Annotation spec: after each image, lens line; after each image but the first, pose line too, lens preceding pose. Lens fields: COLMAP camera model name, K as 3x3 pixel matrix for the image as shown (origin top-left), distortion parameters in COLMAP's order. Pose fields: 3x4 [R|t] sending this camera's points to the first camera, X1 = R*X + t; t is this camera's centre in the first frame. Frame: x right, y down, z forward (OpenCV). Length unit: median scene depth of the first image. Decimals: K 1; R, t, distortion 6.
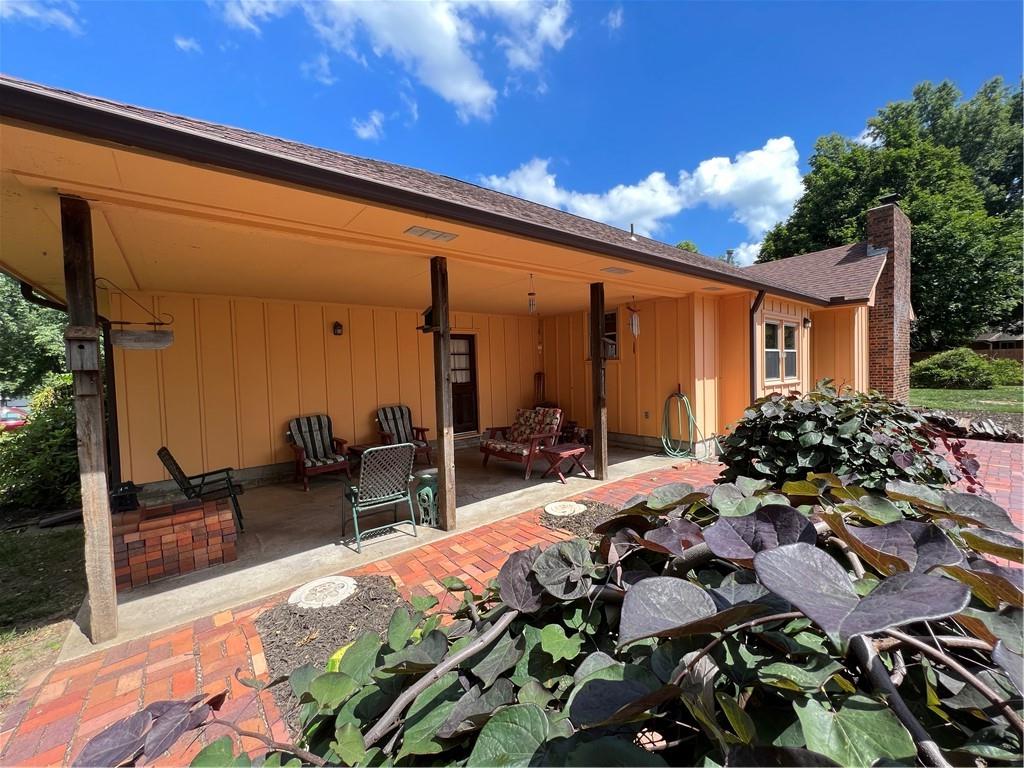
lens RADIAL K [[410.4, 0, 512.0], [0, 410.4, 384.0], [0, 0, 1]] dist [0.010222, 0.000051]
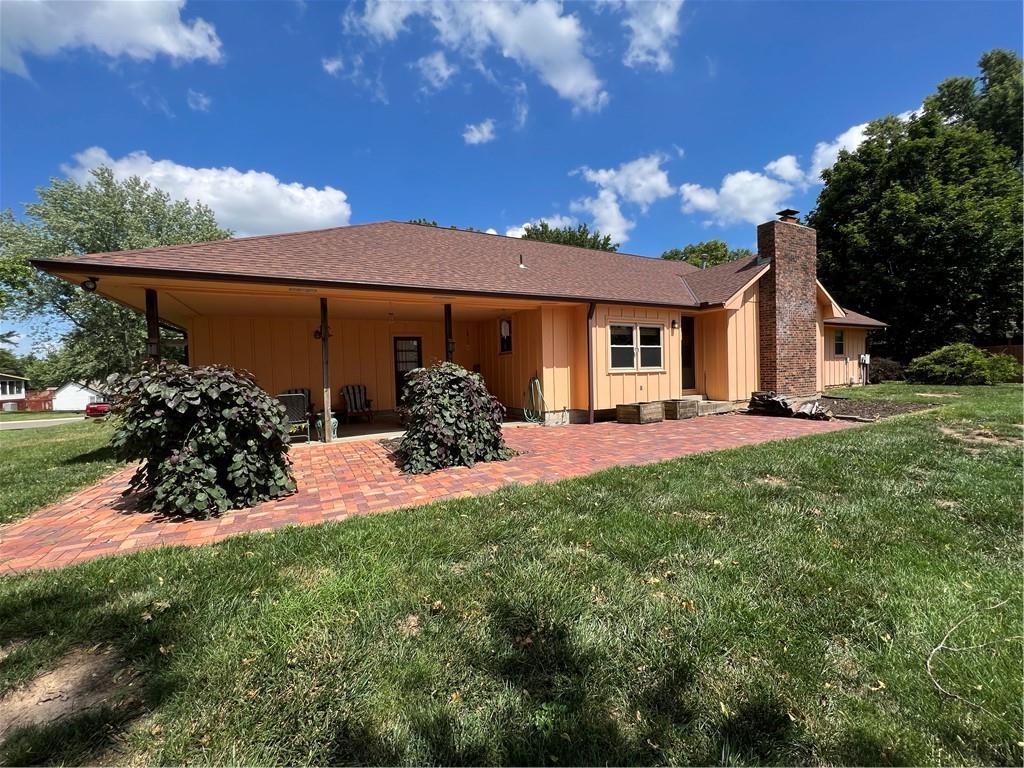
lens RADIAL K [[410.6, 0, 512.2], [0, 410.6, 385.3], [0, 0, 1]] dist [0.000036, -0.000015]
pose [[0.979062, 0.008930, -0.203365, 0.420261], [-0.008704, 0.999960, 0.002005, 0.032498], [0.203375, -0.000193, 0.979101, -0.264447]]
